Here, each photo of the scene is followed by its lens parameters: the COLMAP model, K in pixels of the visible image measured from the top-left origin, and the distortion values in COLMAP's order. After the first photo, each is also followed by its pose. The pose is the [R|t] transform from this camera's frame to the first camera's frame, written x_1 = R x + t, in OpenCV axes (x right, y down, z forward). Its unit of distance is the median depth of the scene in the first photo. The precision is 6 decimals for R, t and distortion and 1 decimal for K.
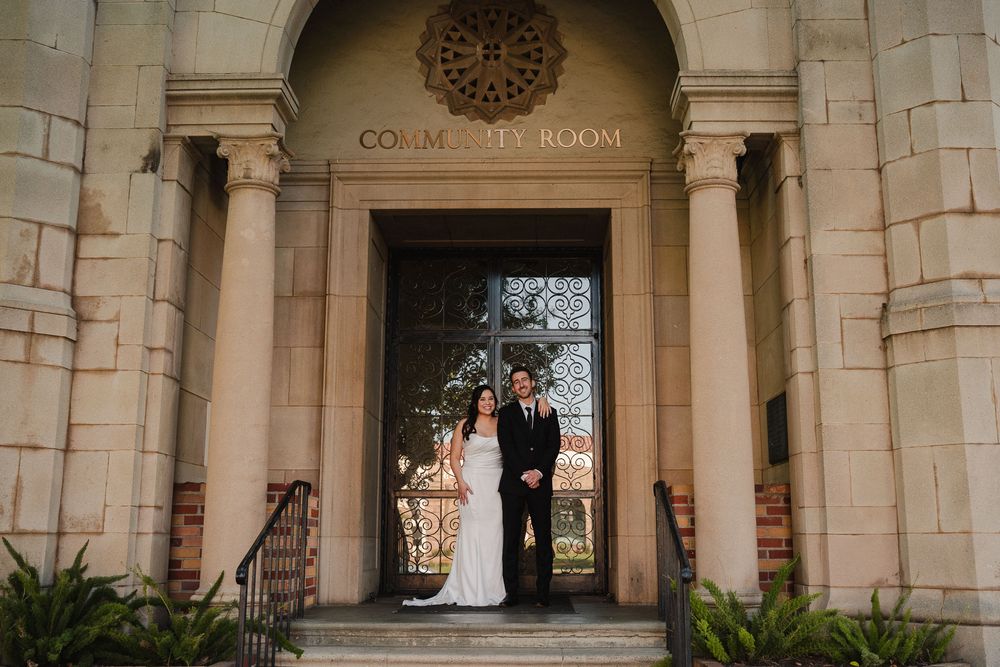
lens RADIAL K [[1044.4, 0, 519.5], [0, 1044.4, 325.0], [0, 0, 1]] dist [-0.035795, 0.000000]
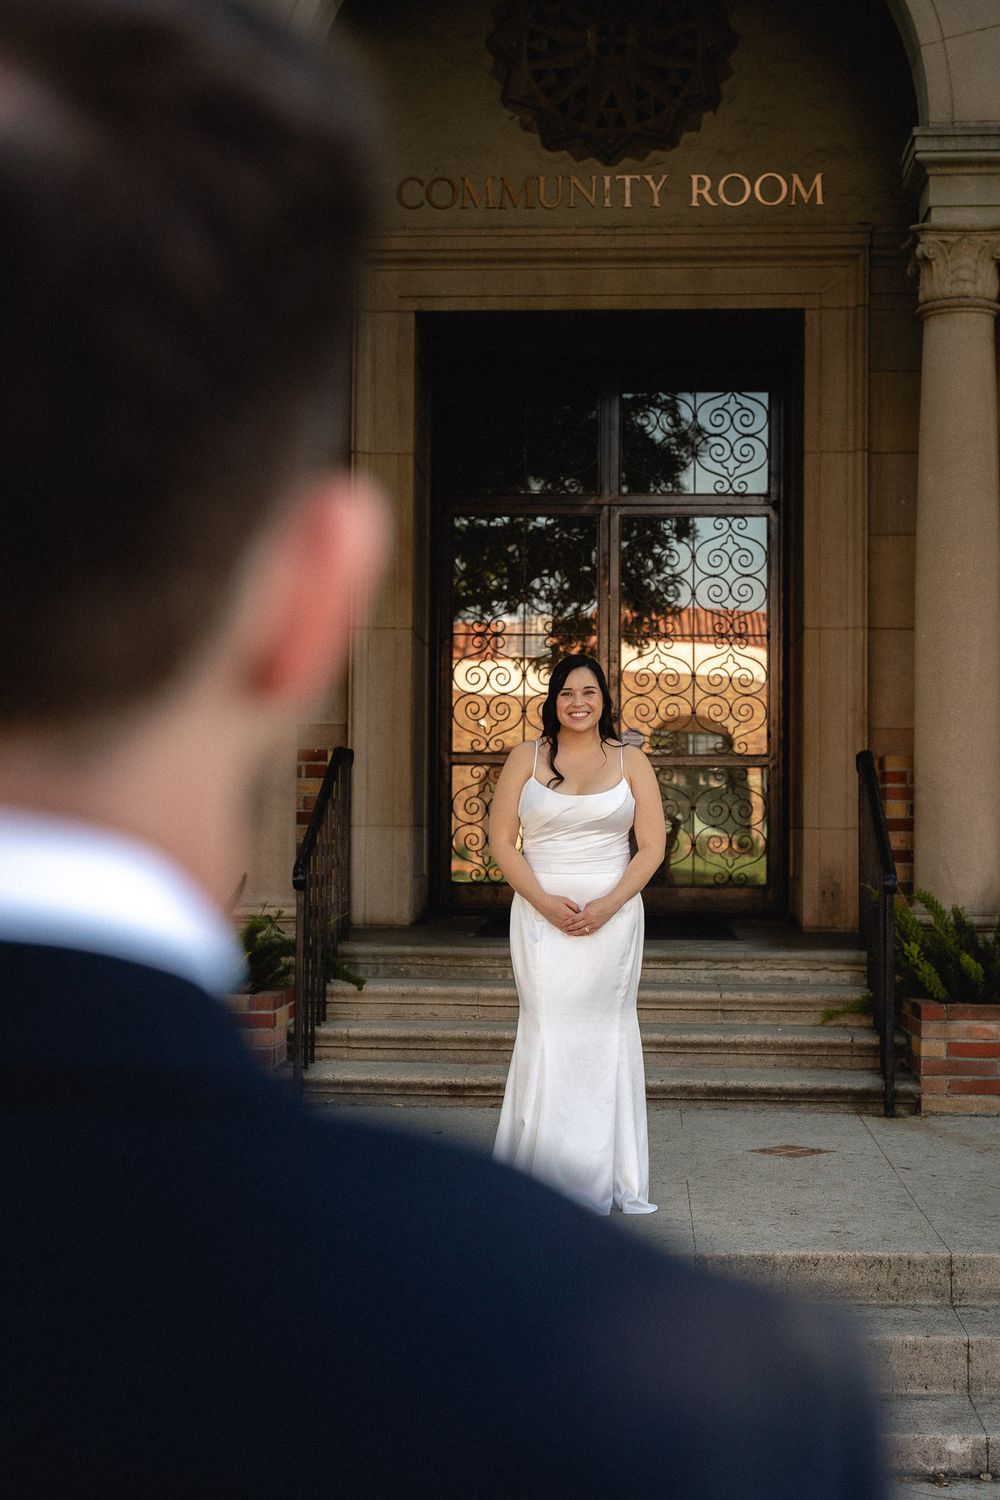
lens RADIAL K [[2285.9, 0, 484.4], [0, 2285.9, 747.0], [0, 0, 1]] dist [0.047947, 0.000000]
pose [[0.998613, 0.006777, -0.052217, -0.035792], [0.002109, 0.985742, 0.168253, -0.104118], [0.052613, -0.168130, 0.984360, -0.482048]]
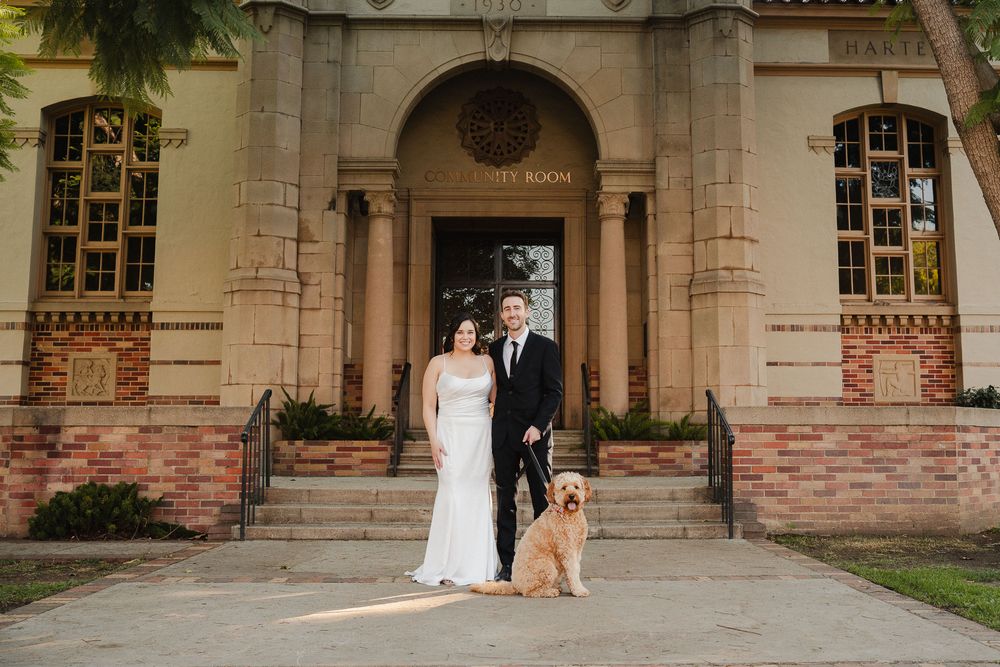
lens RADIAL K [[1044.4, 0, 507.0], [0, 1044.4, 332.6], [0, 0, 1]] dist [-0.035795, 0.000000]
pose [[0.999939, 0.005441, 0.009654, -0.035630], [-0.006332, 0.995470, 0.094868, -0.102545], [-0.009094, -0.094924, 0.995443, -1.015196]]
